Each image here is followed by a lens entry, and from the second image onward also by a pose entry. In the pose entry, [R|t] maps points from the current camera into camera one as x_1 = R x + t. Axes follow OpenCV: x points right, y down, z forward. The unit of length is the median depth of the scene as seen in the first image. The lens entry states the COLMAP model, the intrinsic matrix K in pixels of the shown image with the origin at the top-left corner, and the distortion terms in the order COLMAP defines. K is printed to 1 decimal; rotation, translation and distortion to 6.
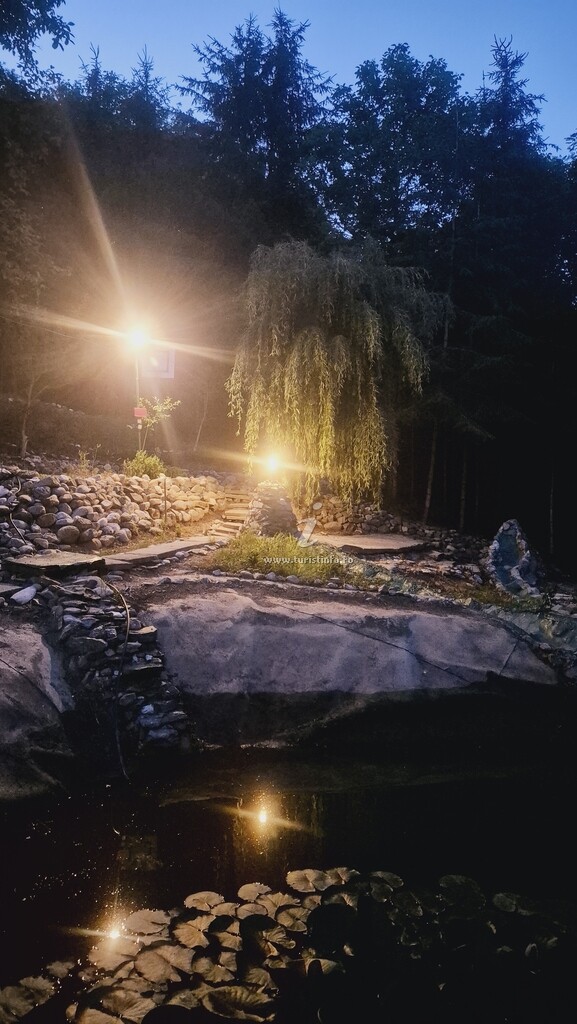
lens RADIAL K [[674.0, 0, 277.5], [0, 674.0, 512.6], [0, 0, 1]] dist [0.056124, -0.057734]
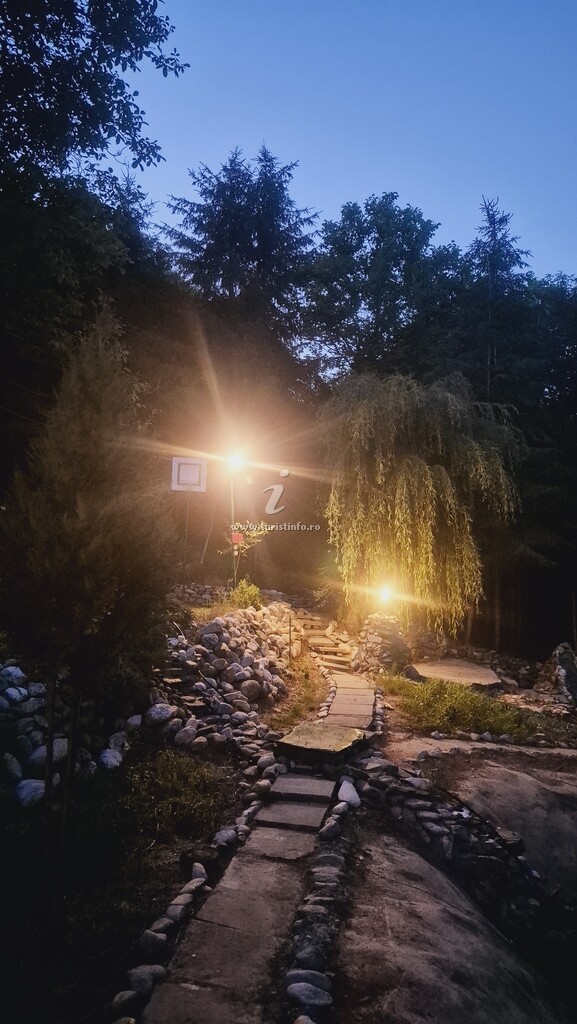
lens RADIAL K [[674.0, 0, 290.4], [0, 674.0, 512.3], [0, 0, 1]] dist [0.056124, -0.057734]
pose [[0.981692, 0.022483, 0.189142, -0.308211], [0.003669, 0.990593, -0.136792, -0.055201], [-0.190439, 0.134981, 0.972375, 0.072448]]
